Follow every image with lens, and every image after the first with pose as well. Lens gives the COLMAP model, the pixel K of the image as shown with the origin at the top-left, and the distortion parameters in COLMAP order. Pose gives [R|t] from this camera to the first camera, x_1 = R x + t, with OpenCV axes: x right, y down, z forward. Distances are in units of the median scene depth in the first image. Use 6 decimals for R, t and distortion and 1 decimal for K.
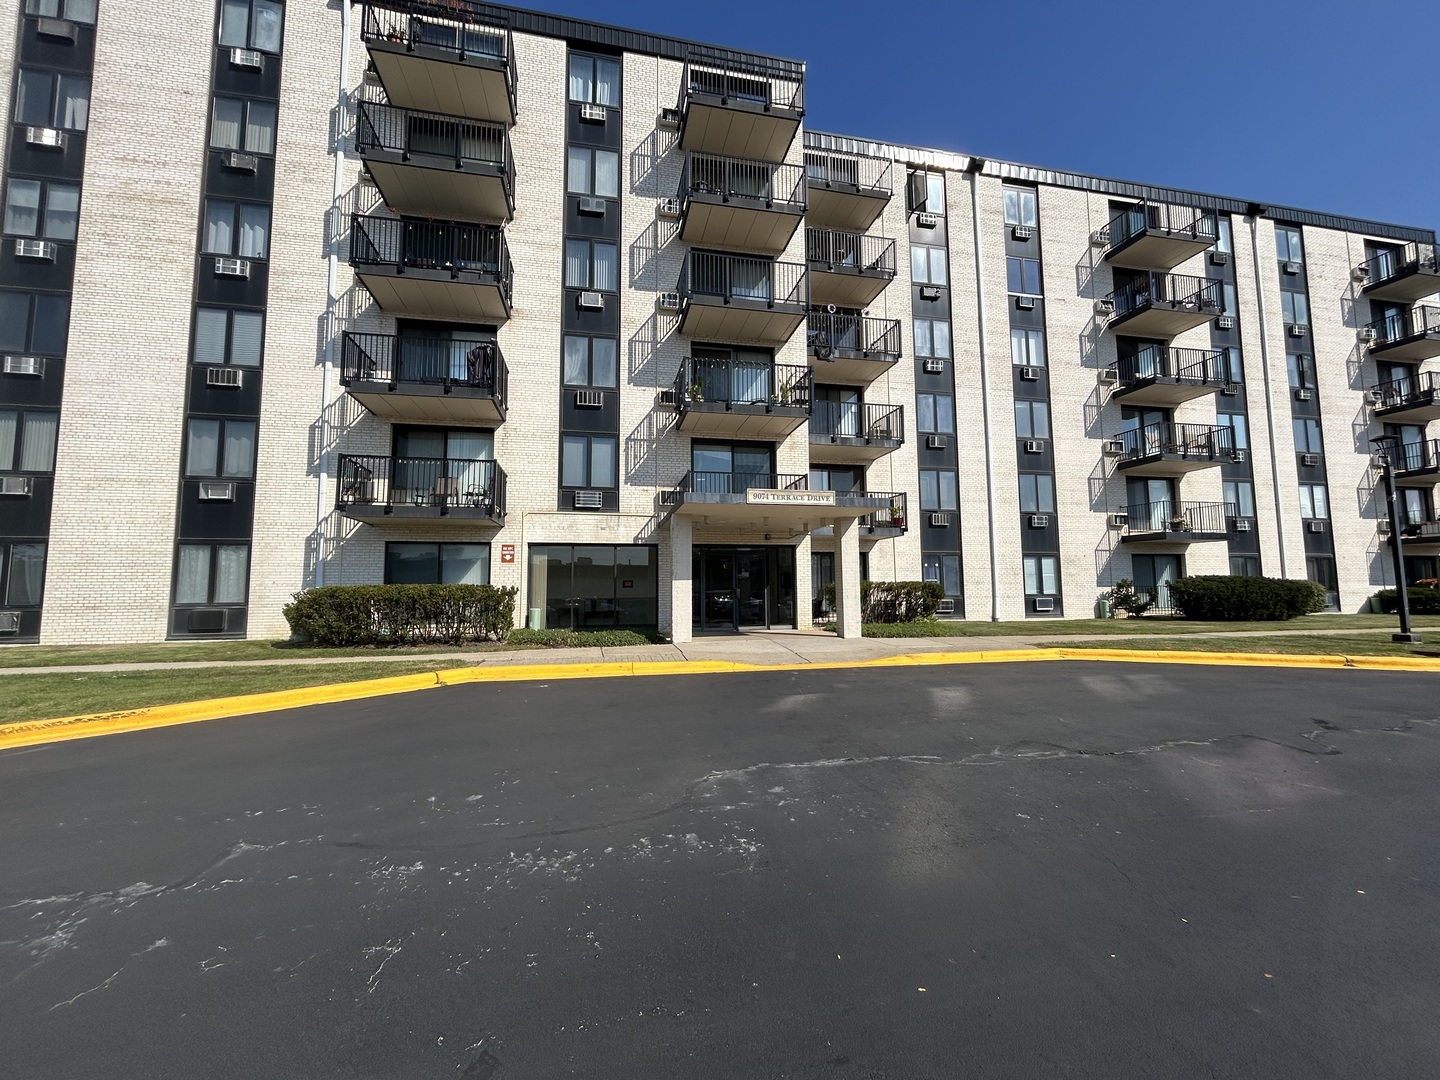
lens RADIAL K [[586.7, 0, 720.0], [0, 586.7, 540.0], [0, 0, 1]] dist [0.002602, -0.000039]
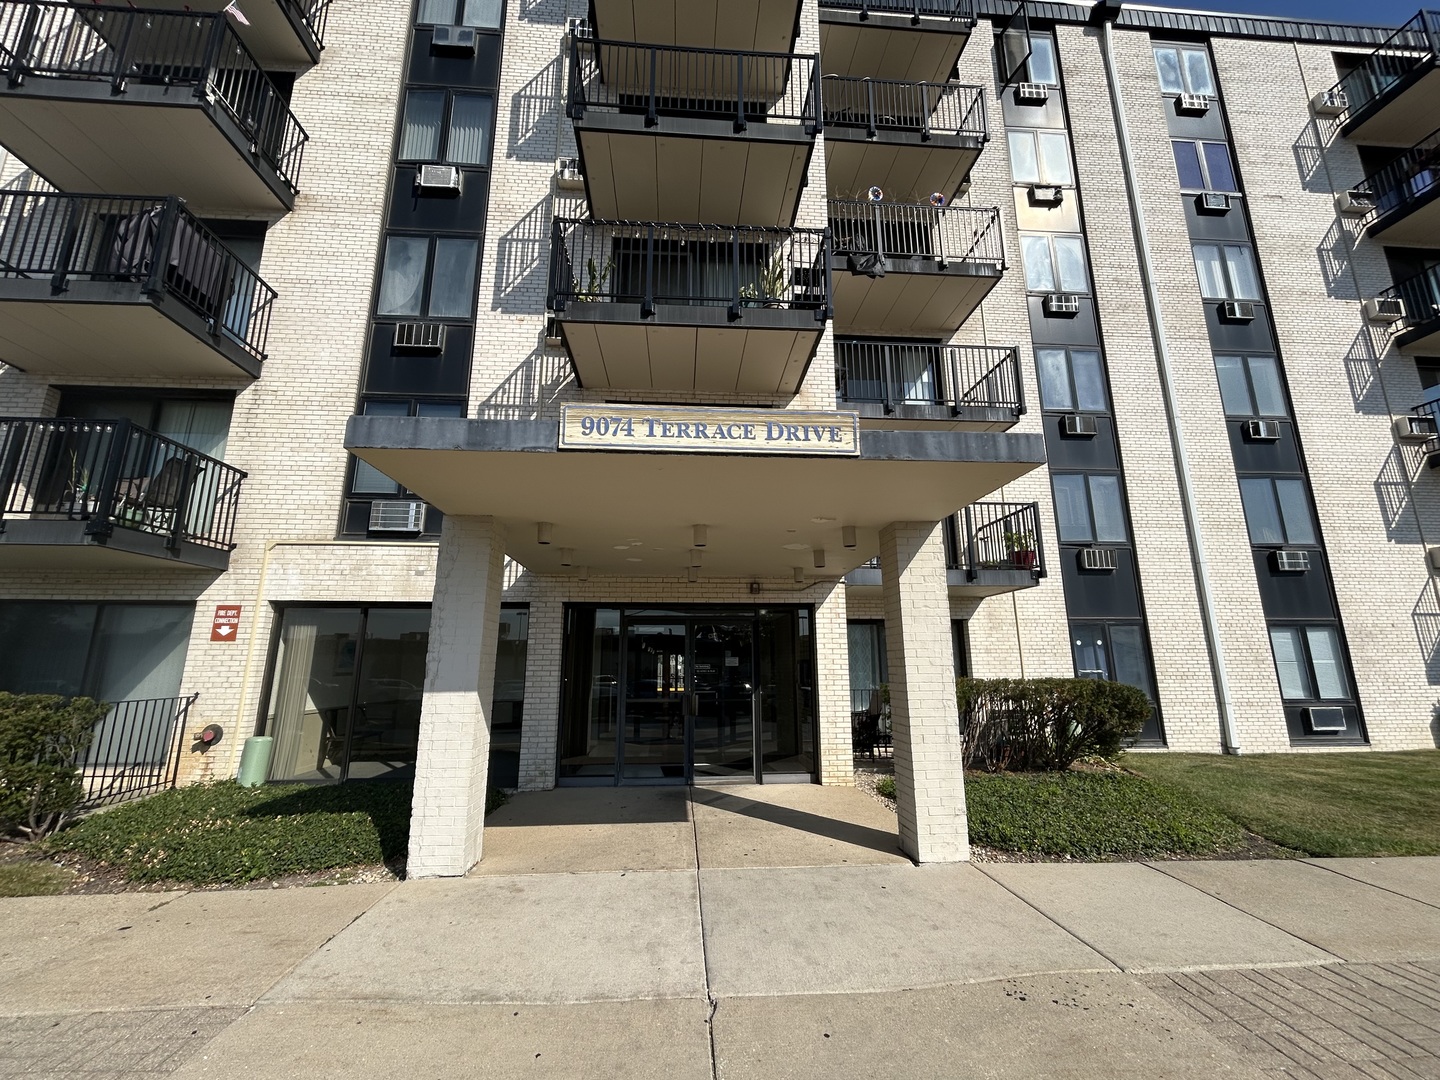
lens RADIAL K [[586.7, 0, 720.0], [0, 586.7, 540.0], [0, 0, 1]] dist [0.002602, -0.000039]
pose [[0.990577, -0.024294, -0.134783, 0.094974], [0.007199, 0.992017, -0.125899, 0.013717], [0.136765, 0.123743, 0.982844, 0.398526]]
